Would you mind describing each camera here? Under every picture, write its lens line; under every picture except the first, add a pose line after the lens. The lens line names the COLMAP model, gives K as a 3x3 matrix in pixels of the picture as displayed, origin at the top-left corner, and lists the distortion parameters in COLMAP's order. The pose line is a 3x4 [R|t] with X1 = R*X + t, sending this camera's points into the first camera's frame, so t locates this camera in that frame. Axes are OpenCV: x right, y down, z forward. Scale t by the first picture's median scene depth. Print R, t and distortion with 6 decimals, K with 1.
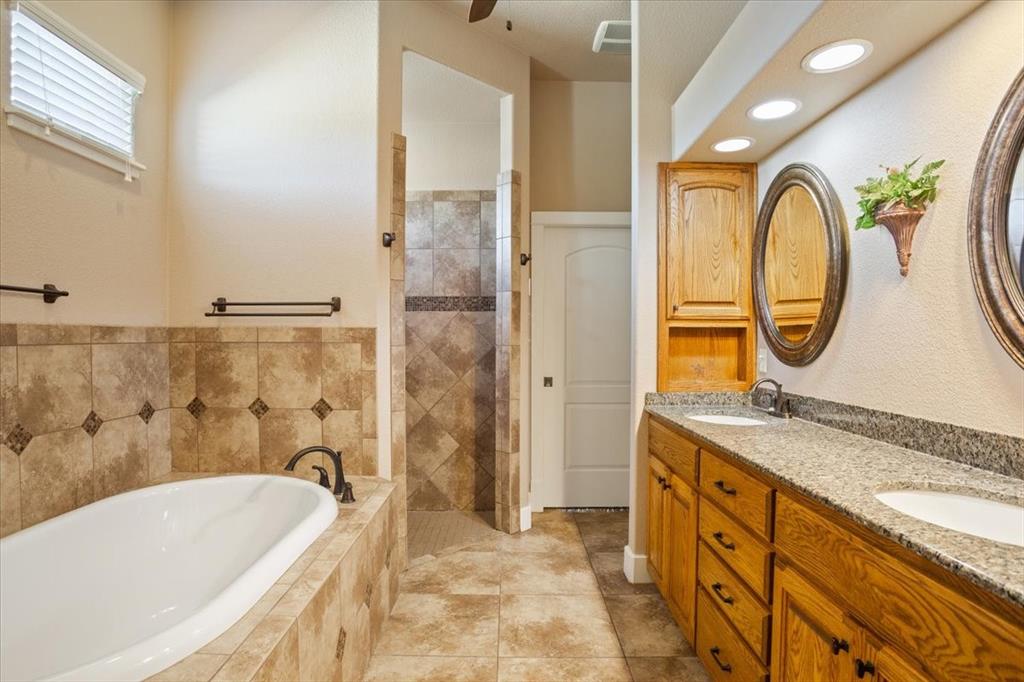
lens RADIAL K [[511.2, 0, 512.4], [0, 511.2, 343.3], [0, 0, 1]] dist [-0.050176, 0.007298]
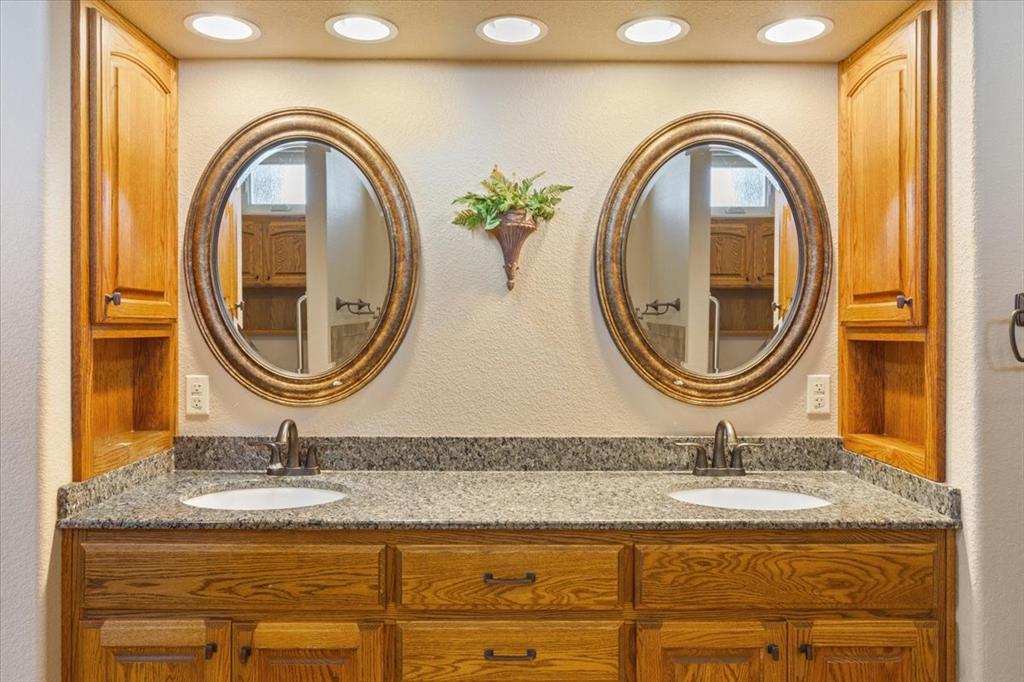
lens RADIAL K [[727.2, 0, 520.2], [0, 727.2, 318.6], [0, 0, 1]] dist [-0.010334, 0.002252]
pose [[0.012408, 0.007304, 0.999896, -0.663668], [0.009491, 0.999927, -0.007422, -0.078462], [-0.999878, 0.009583, 0.012338, 1.072831]]
